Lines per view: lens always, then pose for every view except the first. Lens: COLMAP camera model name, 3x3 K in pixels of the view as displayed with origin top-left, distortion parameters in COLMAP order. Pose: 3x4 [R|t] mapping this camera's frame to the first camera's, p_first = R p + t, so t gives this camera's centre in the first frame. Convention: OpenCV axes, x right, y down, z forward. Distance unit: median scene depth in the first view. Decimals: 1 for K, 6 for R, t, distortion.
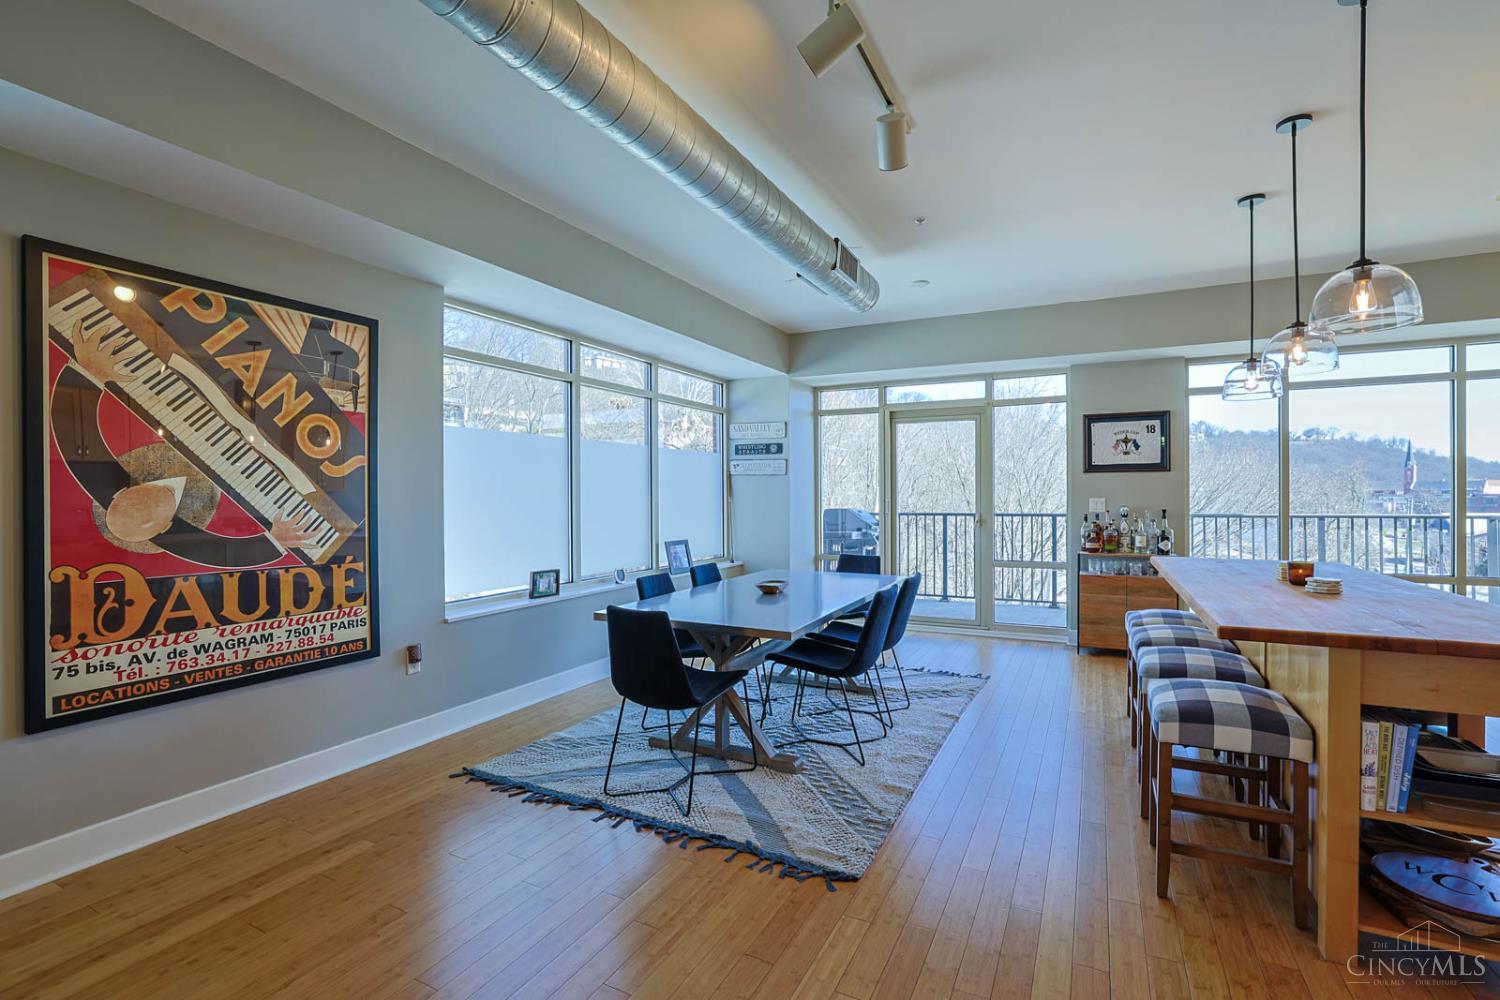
lens RADIAL K [[681.1, 0, 751.1], [0, 681.1, 493.5], [0, 0, 1]] dist [-0.039494, 0.013033]
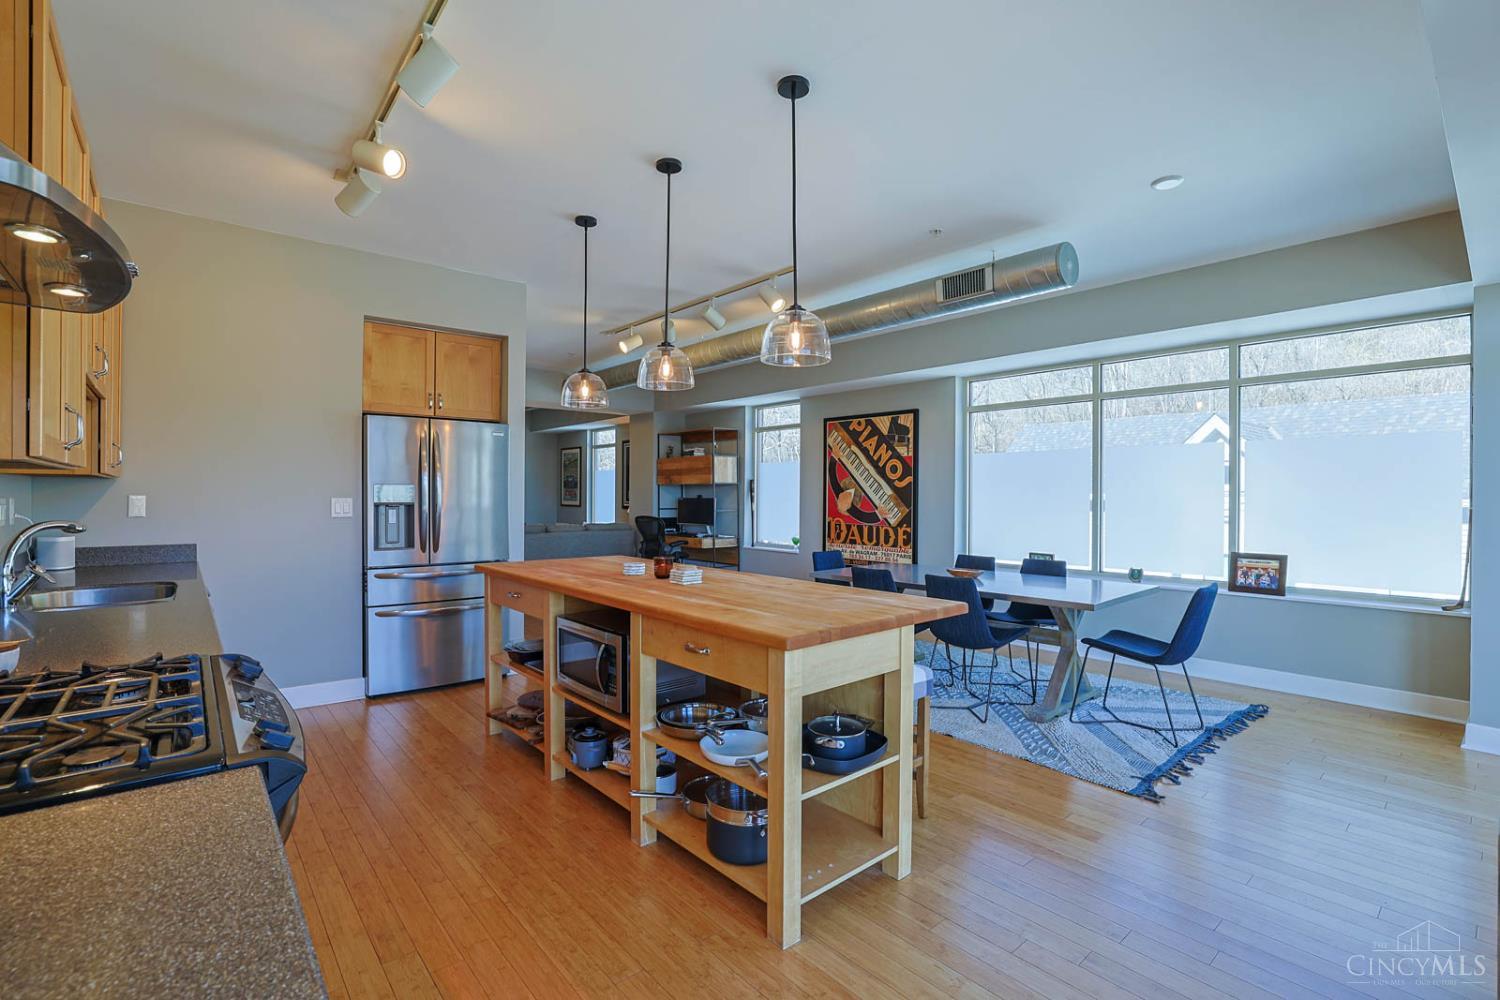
lens RADIAL K [[681.1, 0, 749.1], [0, 681.1, 496.6], [0, 0, 1]] dist [-0.039494, 0.013033]
pose [[-0.371041, 0.005625, -0.928600, 1.254548], [0.000068, 0.999982, 0.006030, -0.005779], [0.928617, 0.002175, -0.371034, 1.064526]]
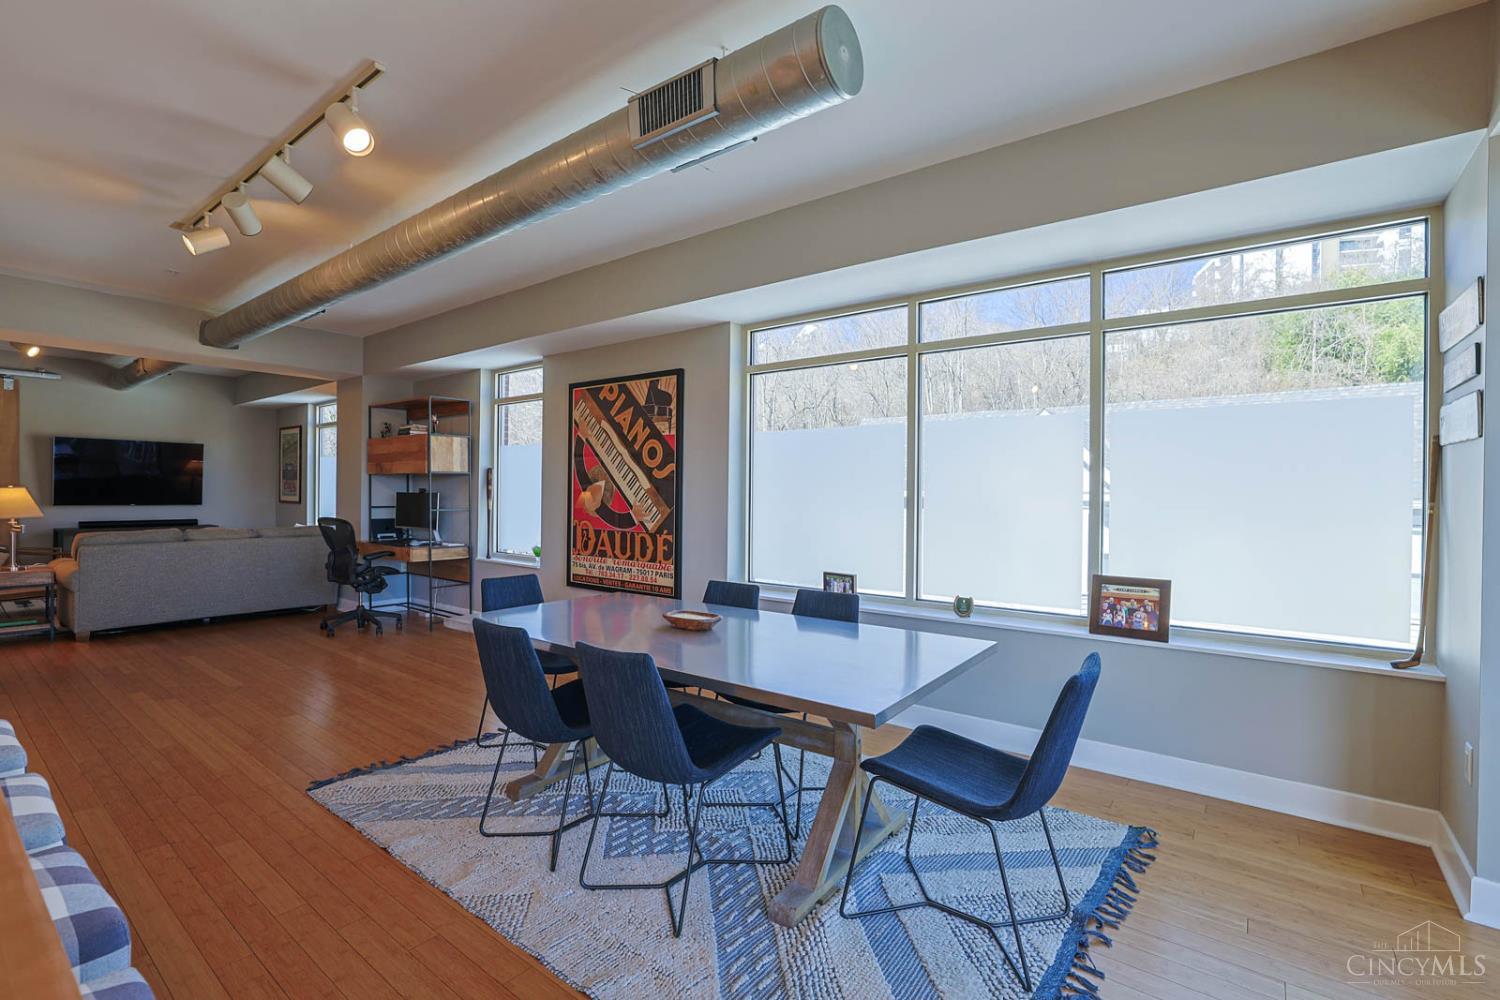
lens RADIAL K [[681.1, 0, 740.0], [0, 681.1, 496.1], [0, 0, 1]] dist [-0.039494, 0.013033]
pose [[-0.184279, 0.010022, -0.982823, 0.701995], [-0.004849, 0.999927, 0.011106, -0.001481], [0.982862, 0.006812, -0.184217, 1.151241]]
